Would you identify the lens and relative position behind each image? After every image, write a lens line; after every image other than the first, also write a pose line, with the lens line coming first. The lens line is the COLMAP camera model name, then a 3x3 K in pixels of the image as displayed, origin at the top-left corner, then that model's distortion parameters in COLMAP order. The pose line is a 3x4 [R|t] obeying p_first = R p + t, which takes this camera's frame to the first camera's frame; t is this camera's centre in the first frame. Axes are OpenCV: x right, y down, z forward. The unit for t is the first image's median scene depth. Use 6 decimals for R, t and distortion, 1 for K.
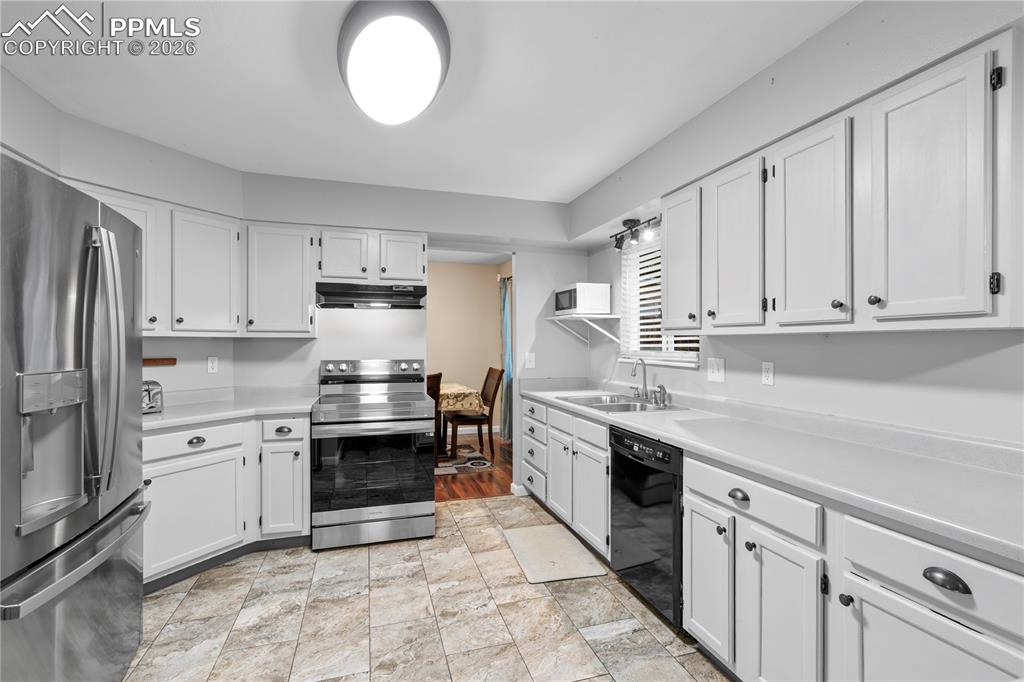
lens RADIAL K [[467.5, 0, 505.7], [0, 467.5, 342.4], [0, 0, 1]] dist [-0.002296, -0.001131]
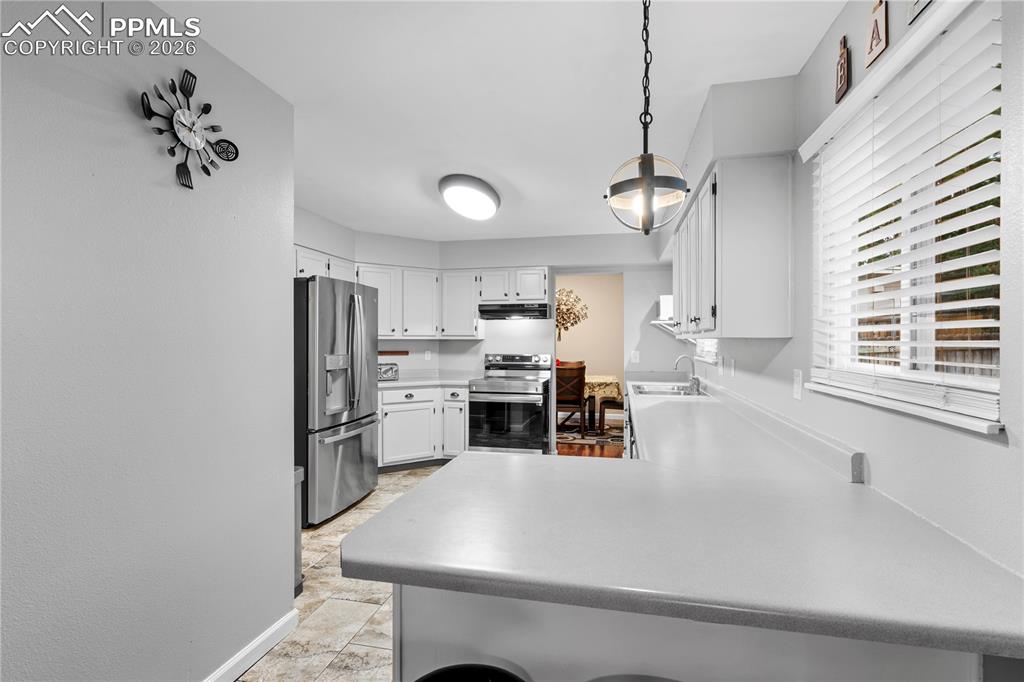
lens RADIAL K [[467.5, 0, 517.2], [0, 467.5, 337.2], [0, 0, 1]] dist [-0.002296, -0.001131]
pose [[0.873762, -0.000407, -0.486354, 0.511036], [-0.001628, 0.999992, -0.003762, -0.012622], [0.486351, 0.004078, 0.873754, -0.342851]]
